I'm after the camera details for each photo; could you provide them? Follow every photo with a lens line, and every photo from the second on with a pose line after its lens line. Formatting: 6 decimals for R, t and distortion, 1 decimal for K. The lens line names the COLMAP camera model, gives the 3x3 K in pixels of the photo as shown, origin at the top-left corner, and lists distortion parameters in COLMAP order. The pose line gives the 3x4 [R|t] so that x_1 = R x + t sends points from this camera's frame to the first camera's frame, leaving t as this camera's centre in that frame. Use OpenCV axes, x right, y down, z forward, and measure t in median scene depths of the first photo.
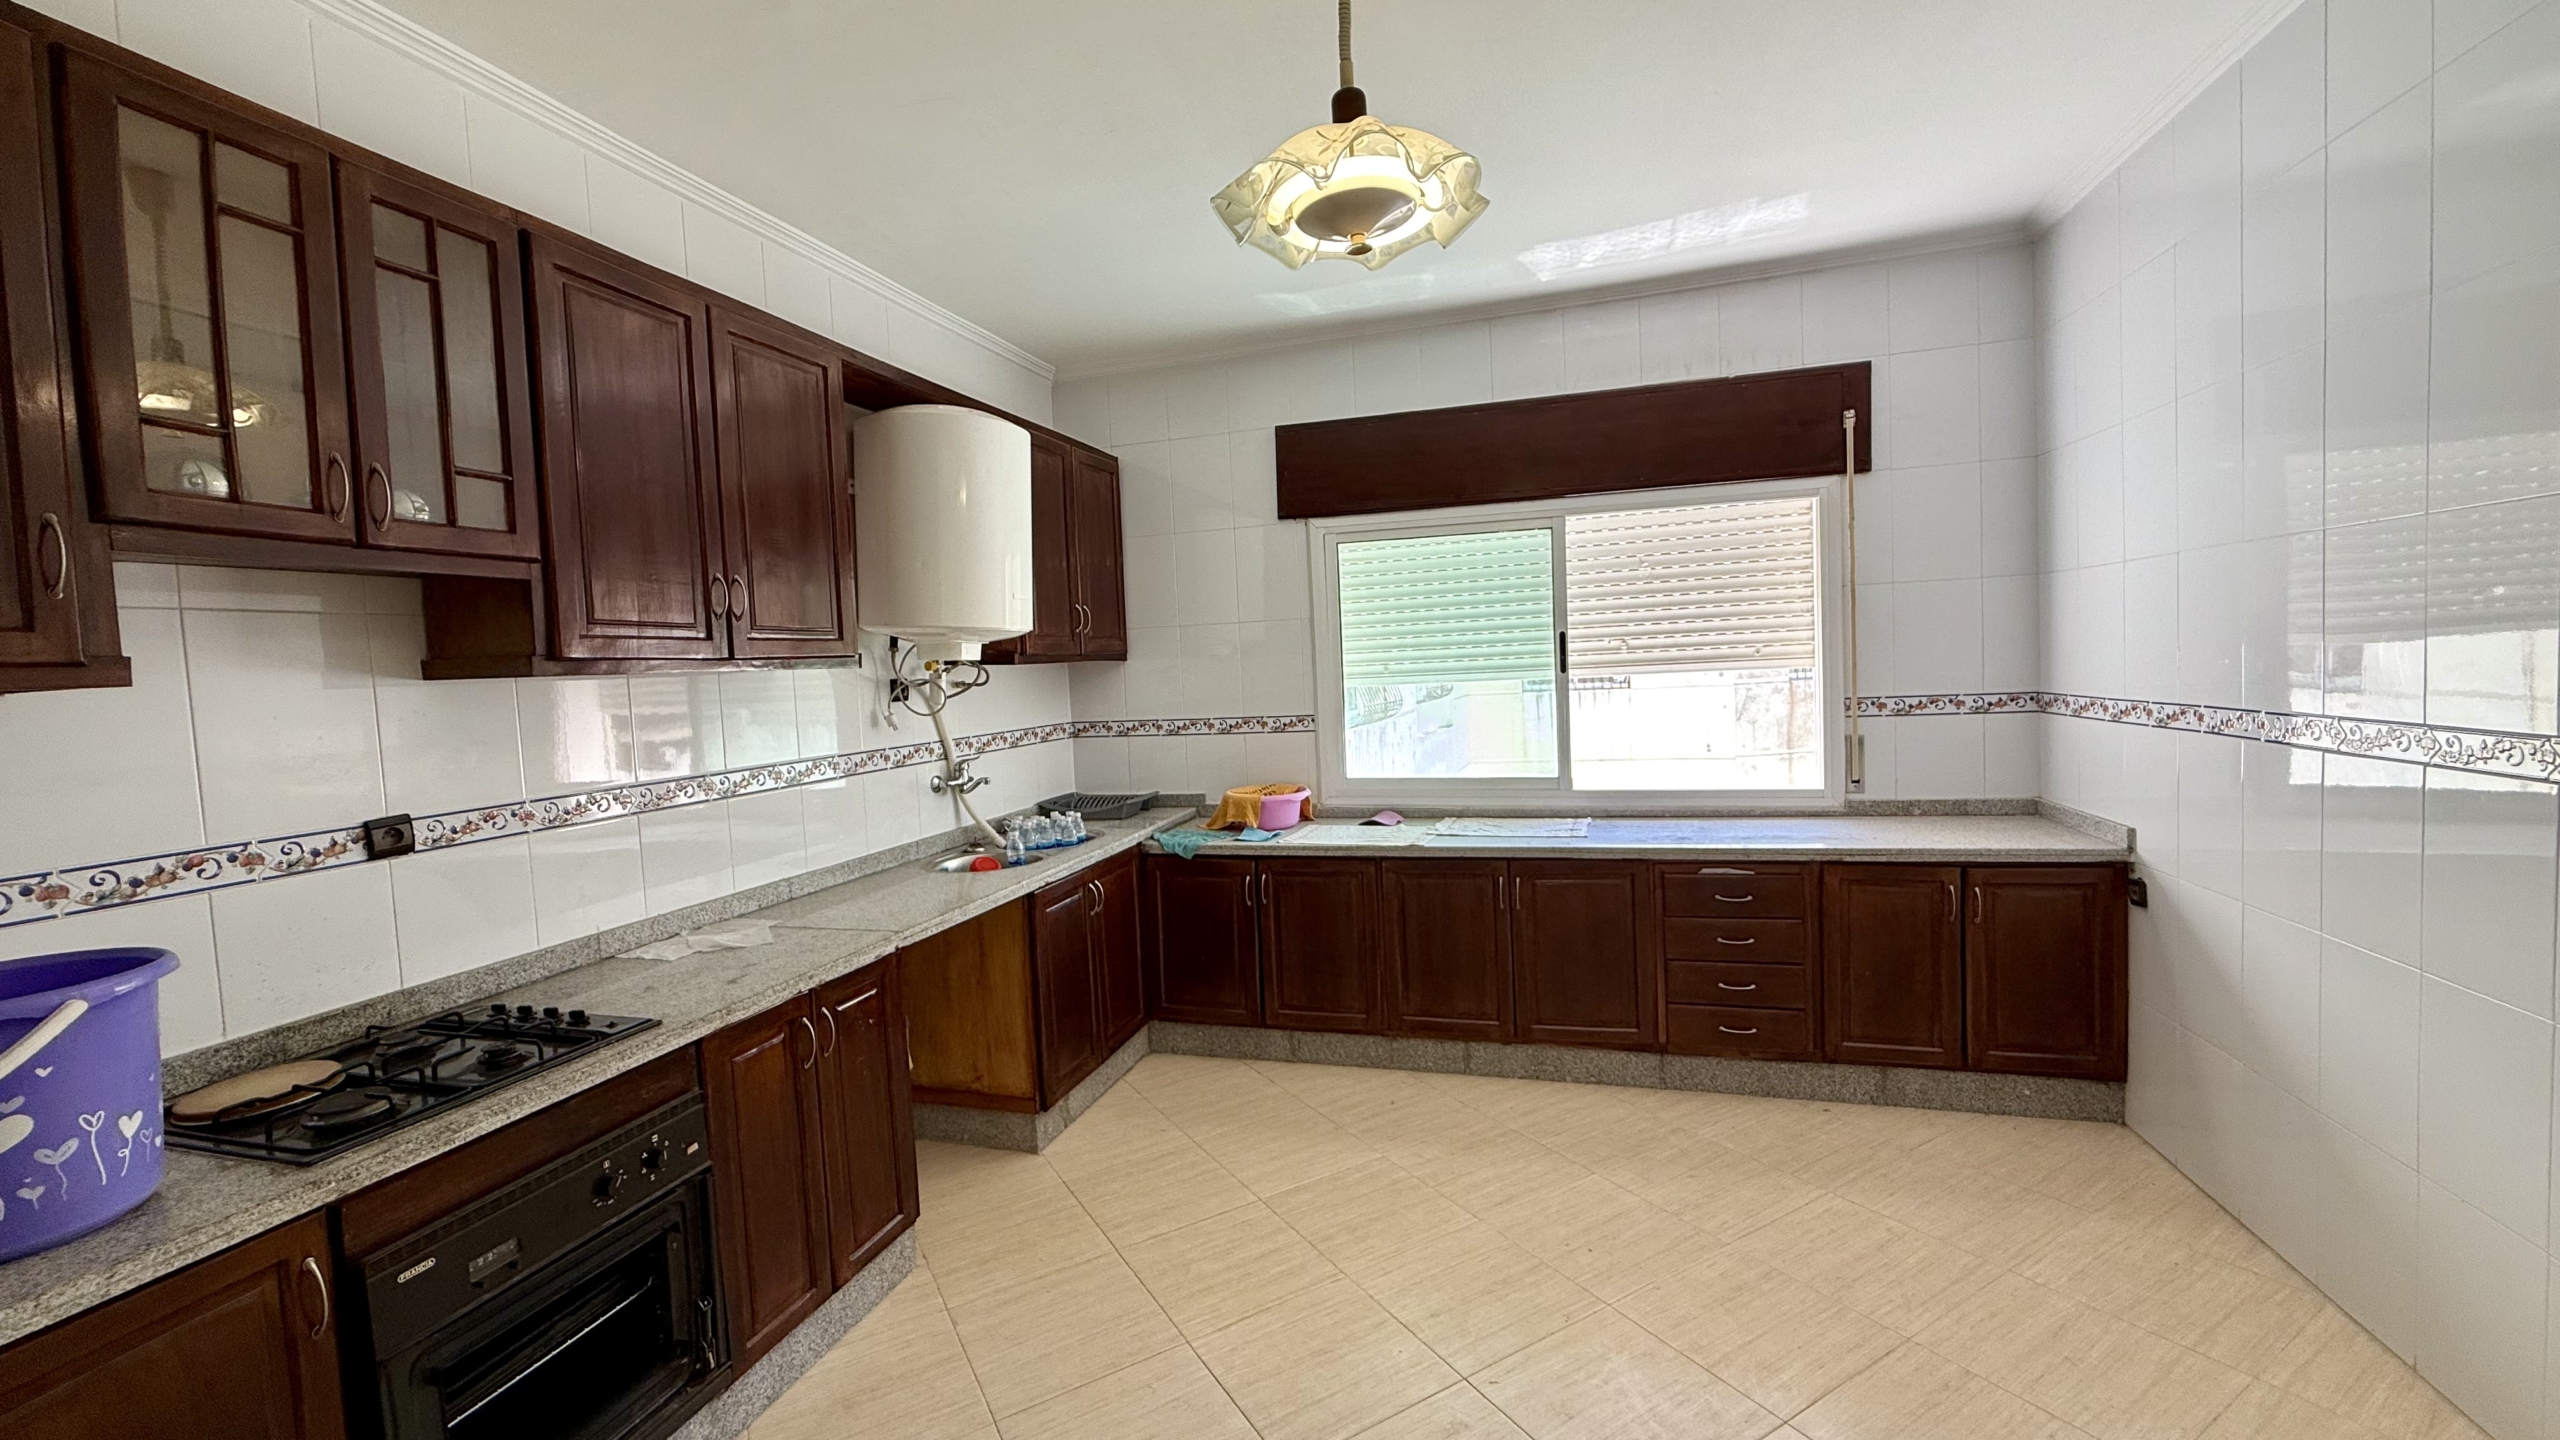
lens RADIAL K [[1038.4, 0, 1273.9], [0, 1038.4, 720.8], [0, 0, 1]] dist [0.000569, 0.000006]
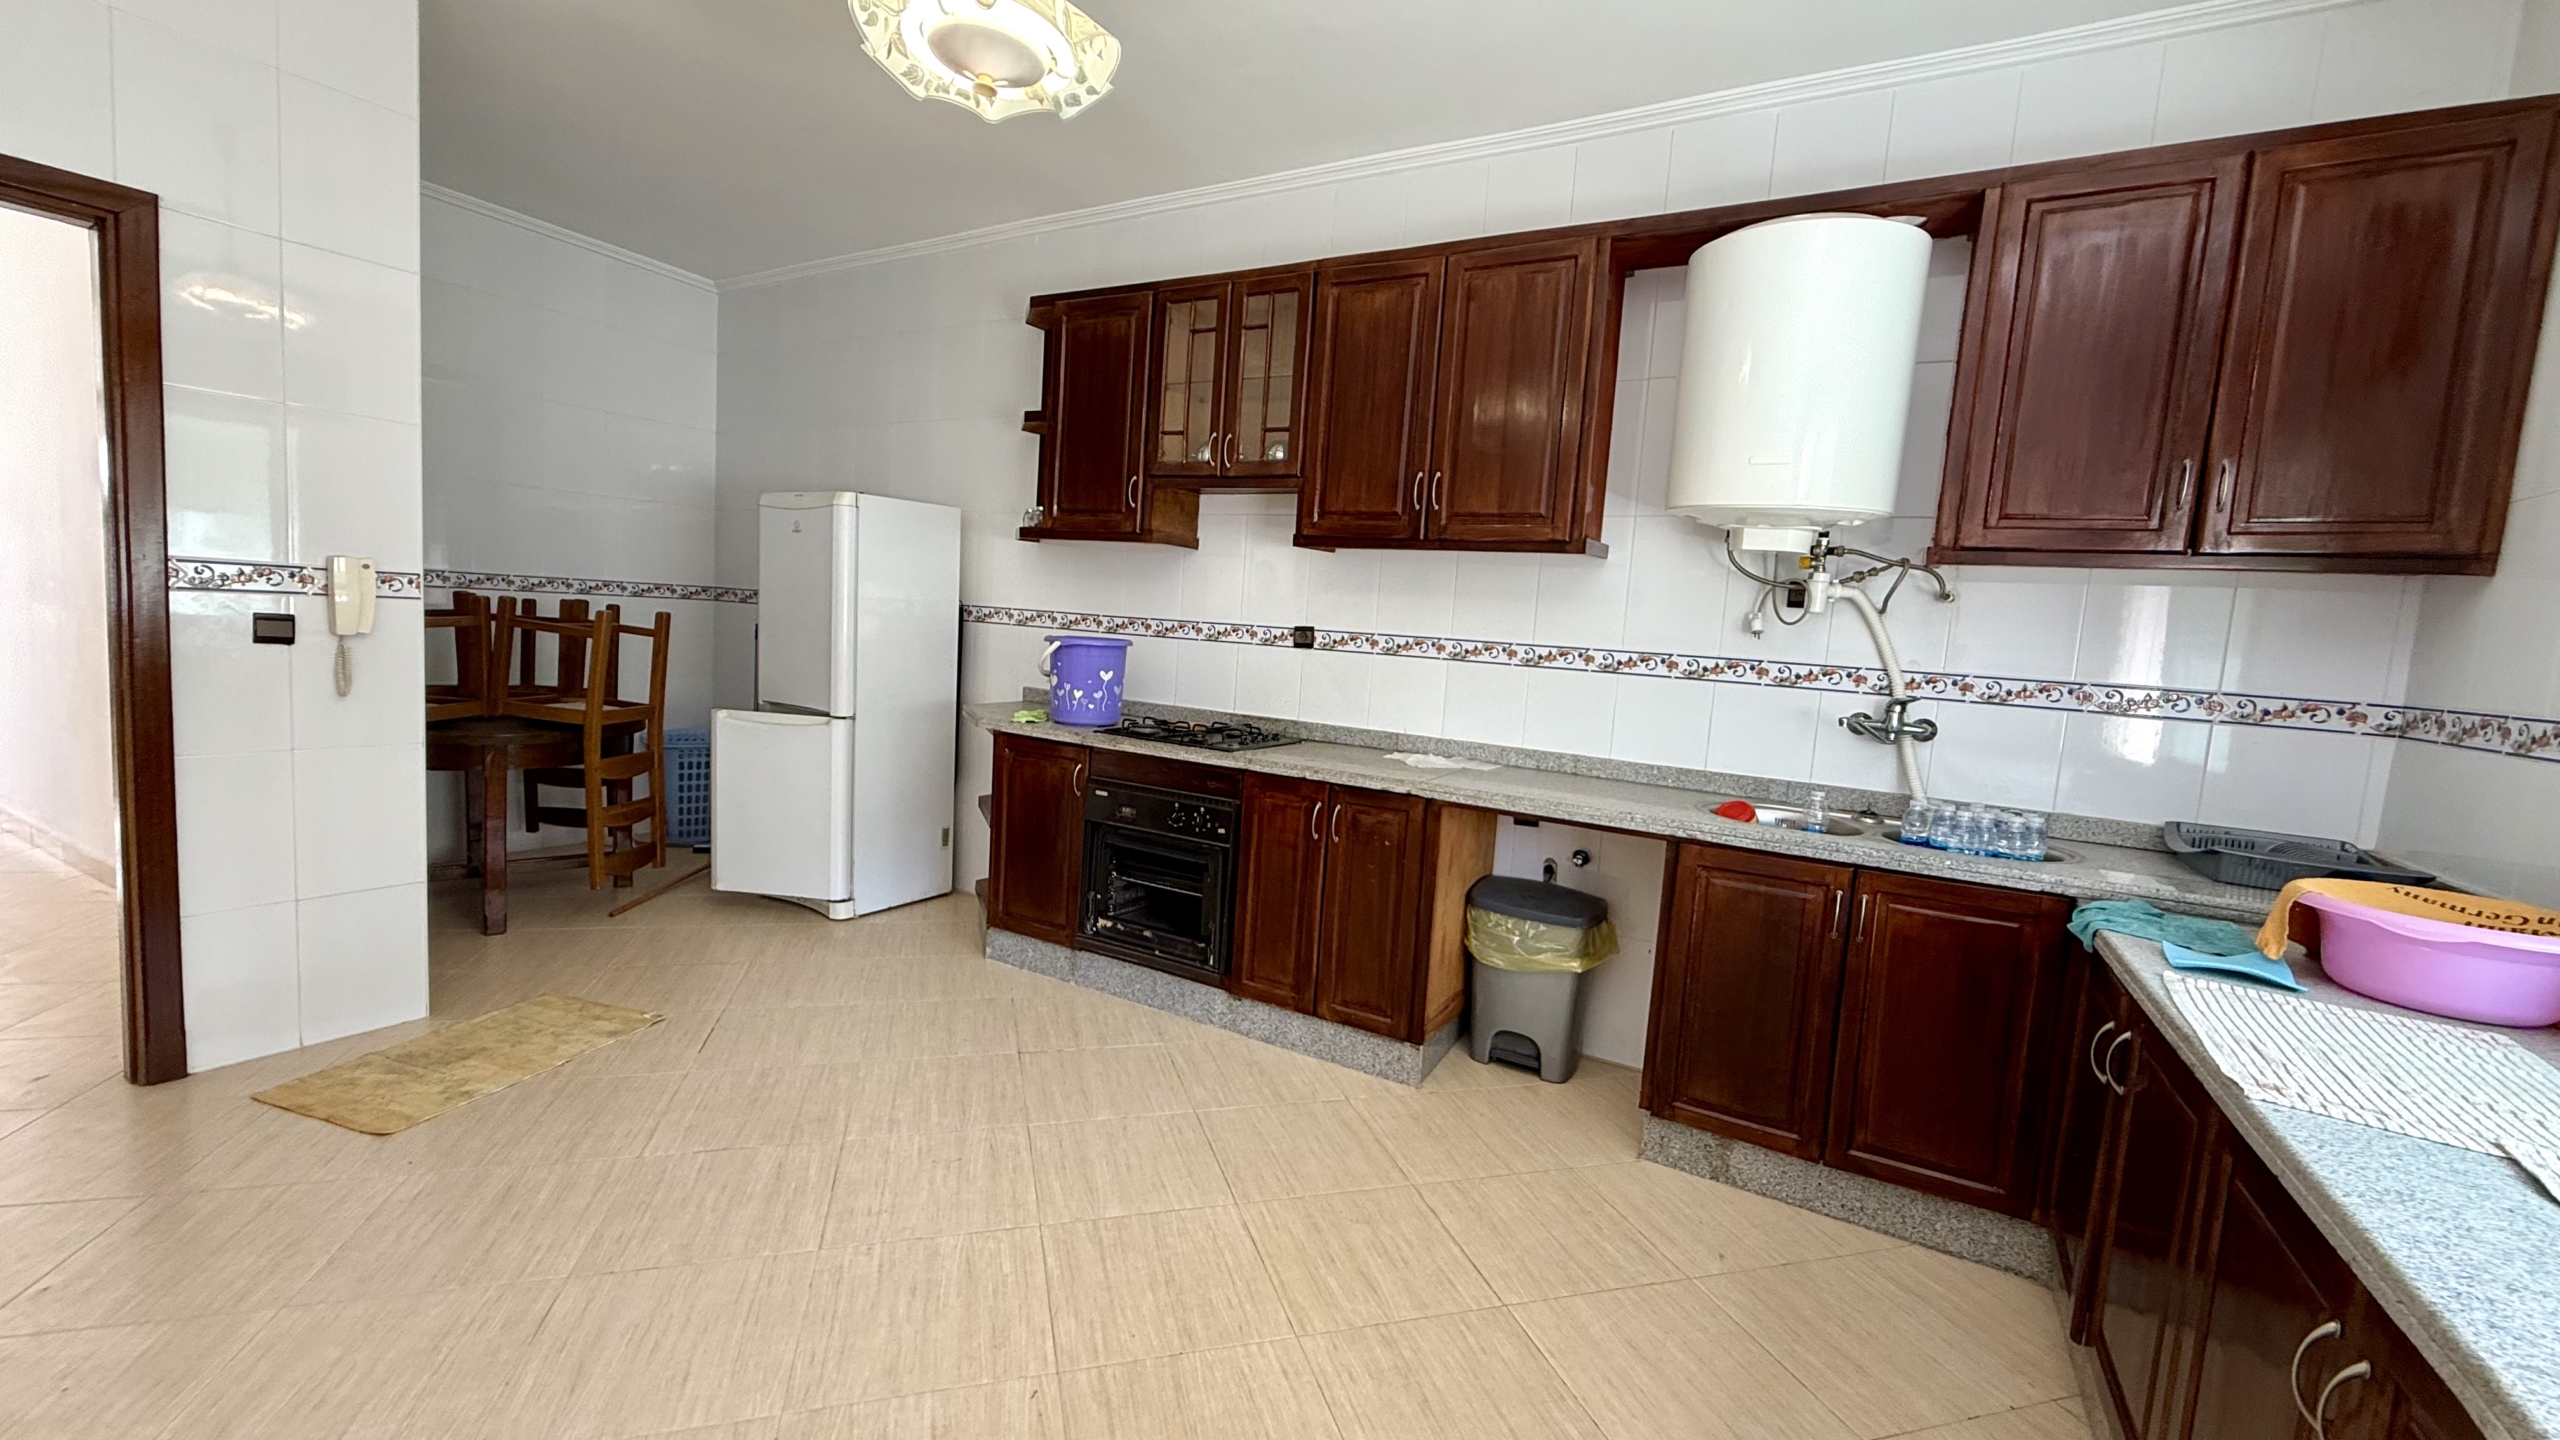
lens RADIAL K [[1038.4, 0, 1273.9], [0, 1038.4, 720.8], [0, 0, 1]] dist [0.000569, 0.000006]
pose [[-0.249281, 0.122724, -0.960624, 0.894430], [-0.110879, 0.981798, 0.154202, -0.019047], [0.962063, 0.144952, -0.231136, 1.319483]]
